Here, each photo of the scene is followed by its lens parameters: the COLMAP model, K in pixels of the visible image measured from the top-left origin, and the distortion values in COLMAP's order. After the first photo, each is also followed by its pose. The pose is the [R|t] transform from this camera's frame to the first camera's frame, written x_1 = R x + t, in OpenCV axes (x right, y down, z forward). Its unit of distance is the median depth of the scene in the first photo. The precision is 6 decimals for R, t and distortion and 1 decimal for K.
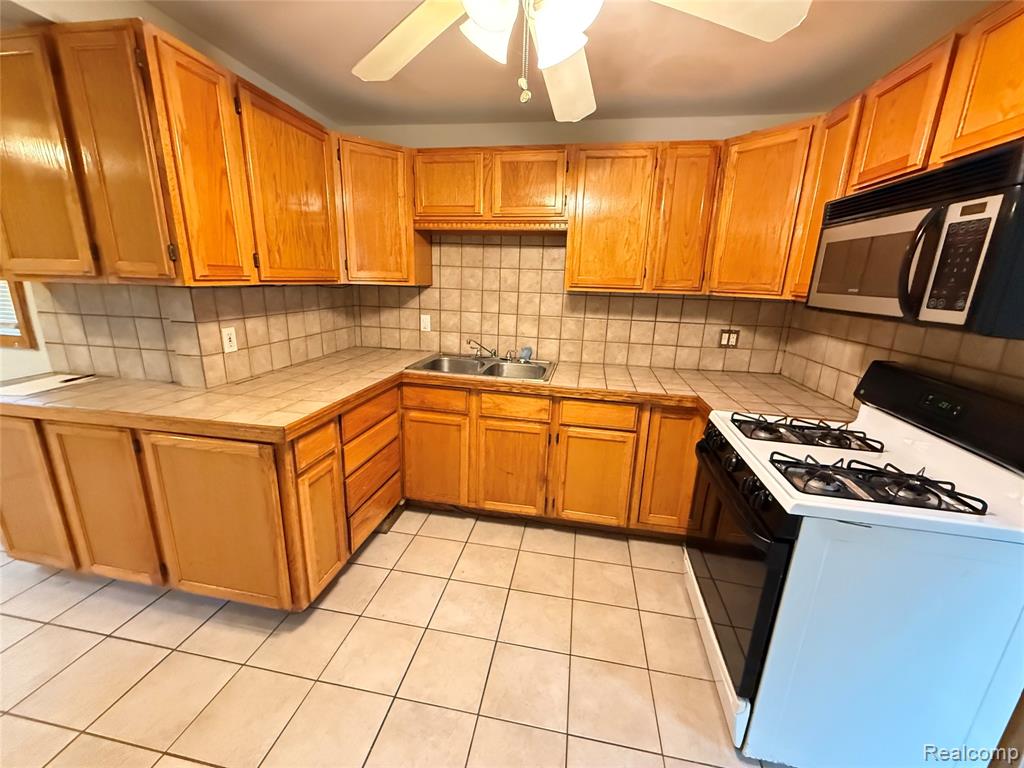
lens RADIAL K [[410.0, 0, 509.6], [0, 410.0, 384.1], [0, 0, 1]] dist [0.001601, -0.001196]
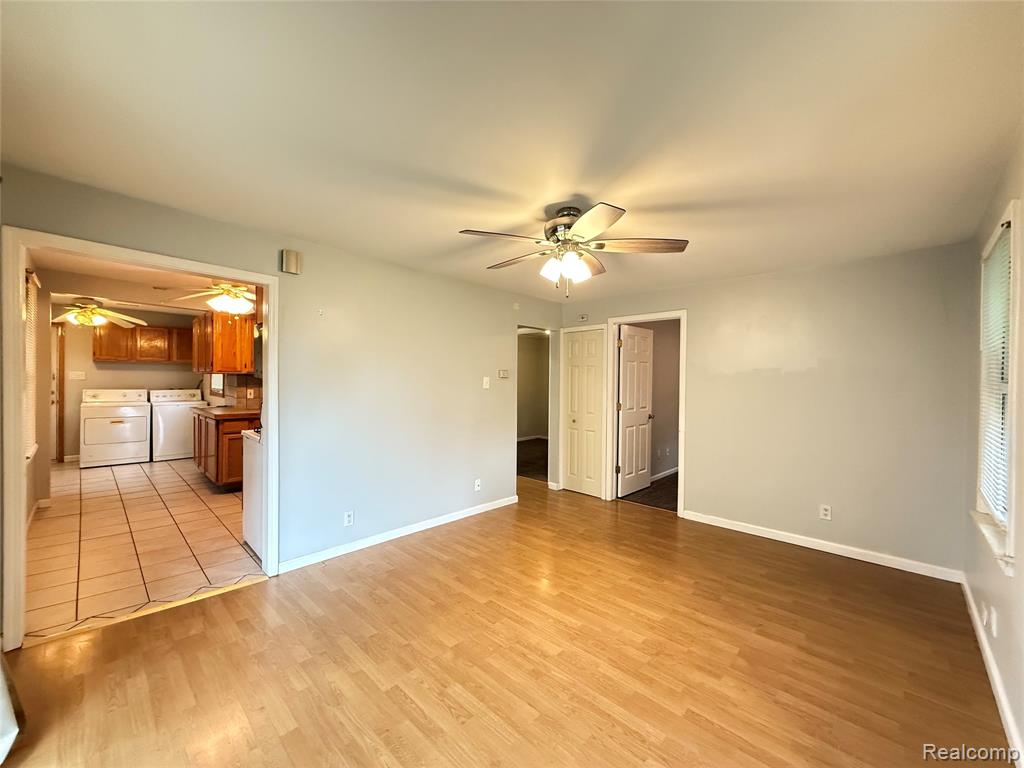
lens RADIAL K [[410.0, 0, 512.6], [0, 410.0, 383.9], [0, 0, 1]] dist [0.001601, -0.001196]
pose [[0.831180, -0.010827, -0.555898, 2.019620], [-0.131220, 0.967748, -0.215048, 0.164656], [0.540298, 0.251689, 0.802952, -0.251335]]
